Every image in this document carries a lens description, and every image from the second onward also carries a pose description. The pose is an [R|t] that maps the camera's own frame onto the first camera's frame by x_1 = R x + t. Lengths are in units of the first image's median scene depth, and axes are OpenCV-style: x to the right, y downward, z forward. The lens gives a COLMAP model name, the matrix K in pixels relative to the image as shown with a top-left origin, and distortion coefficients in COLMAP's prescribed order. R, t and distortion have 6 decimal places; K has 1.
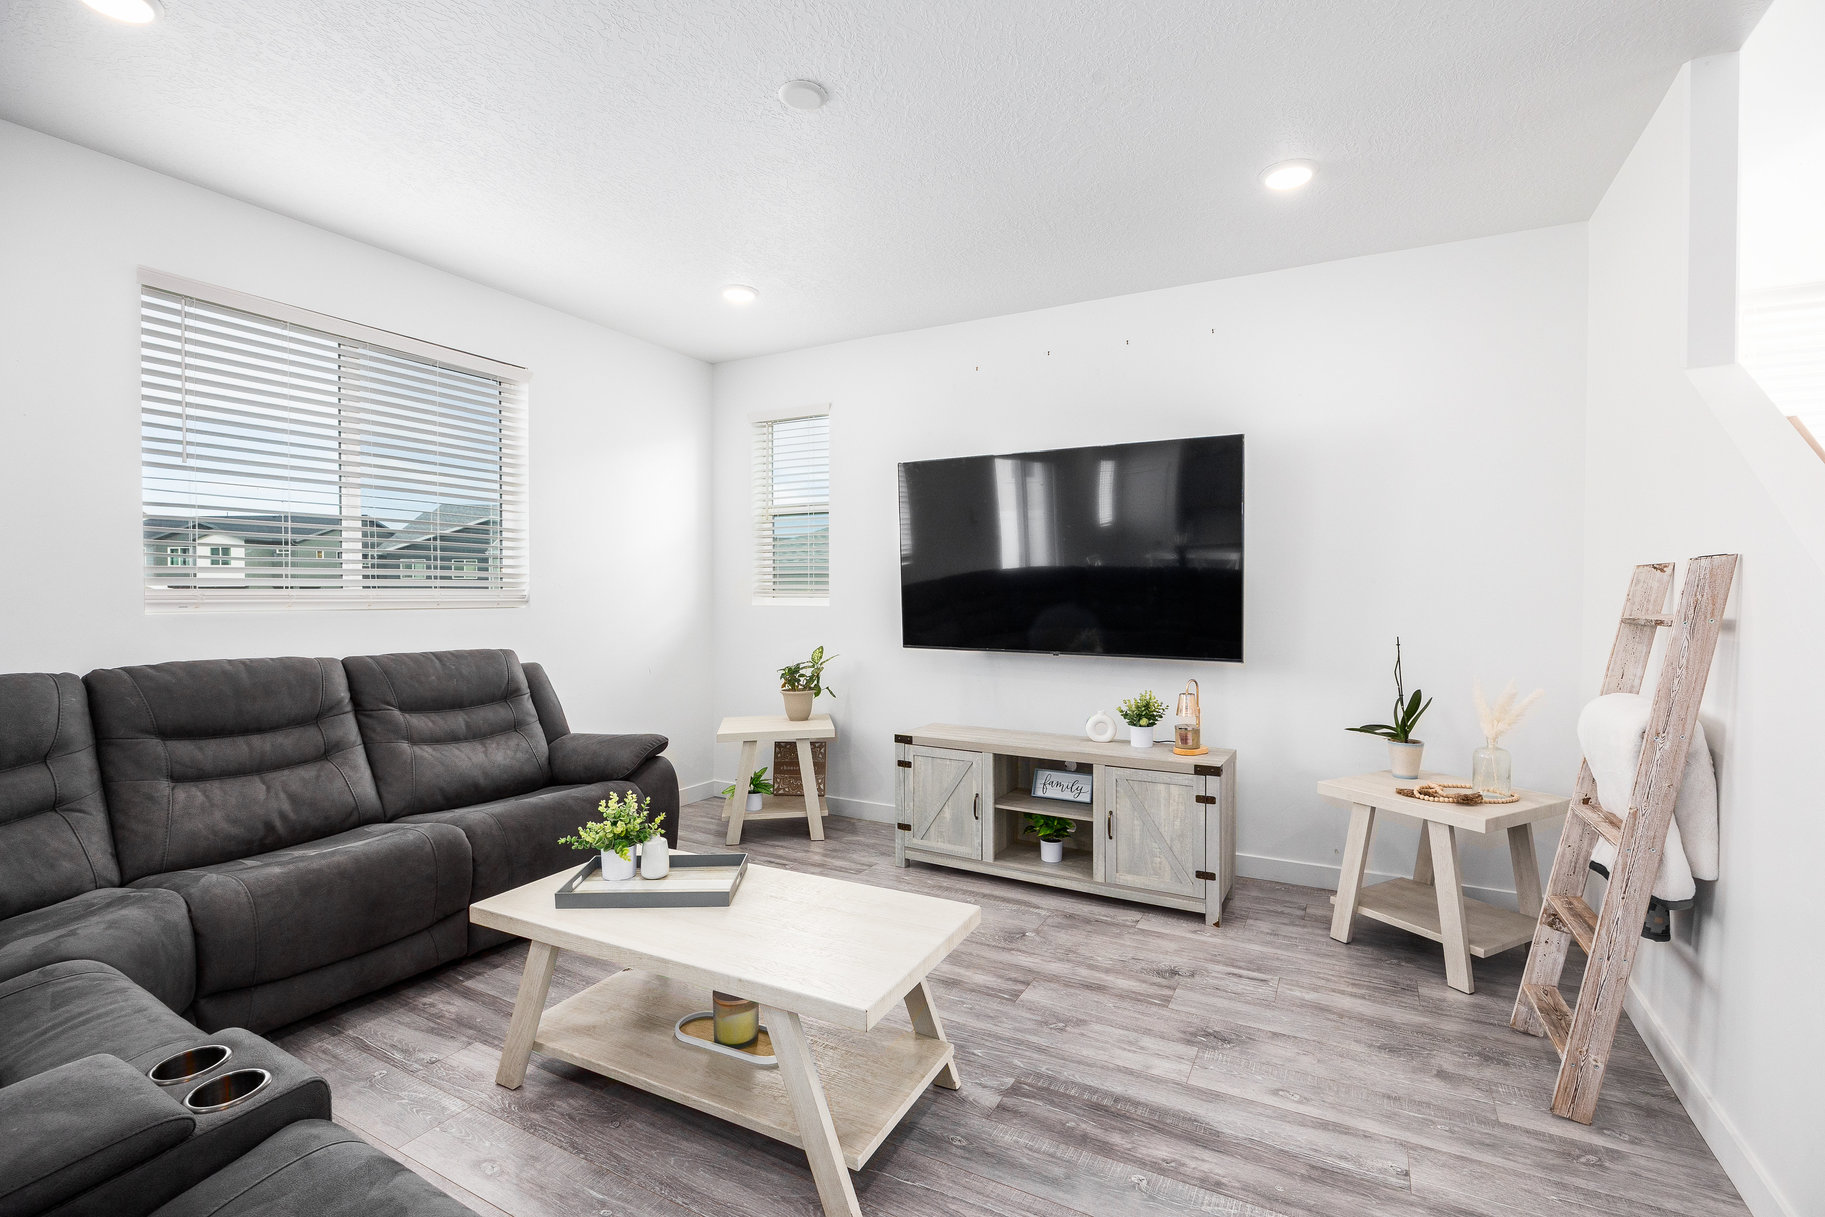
lens RADIAL K [[838.5, 0, 912.5], [0, 838.5, 608.5], [0, 0, 1]] dist [-0.013364, 0.000168]
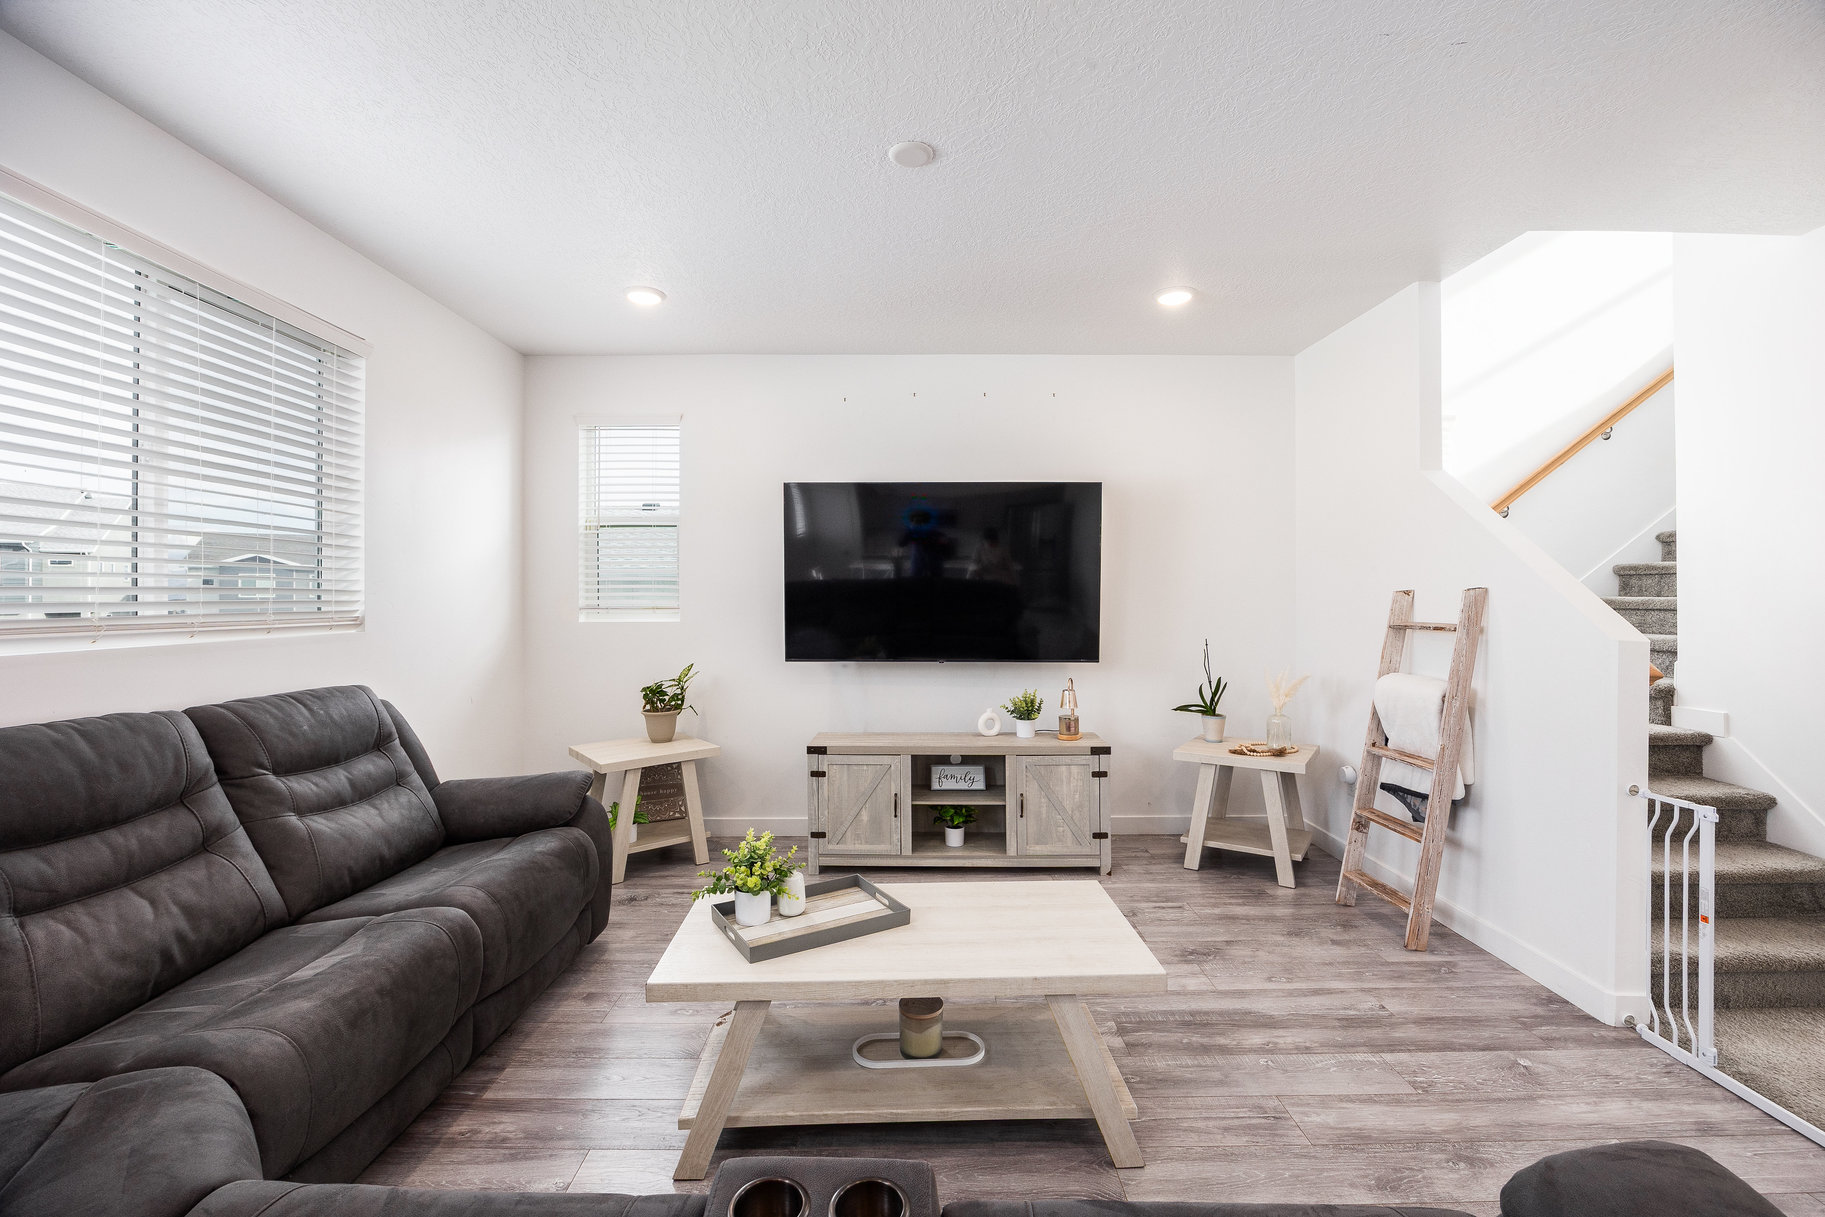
lens RADIAL K [[800.0, 0, 910.4], [0, 800.0, 590.2], [0, 0, 1]] dist [-0.014209, 0.000450]
pose [[0.874619, 0.000594, 0.484811, -0.467990], [0.012226, 0.999654, -0.023281, -0.021205], [-0.484657, 0.026289, 0.874309, 0.087606]]
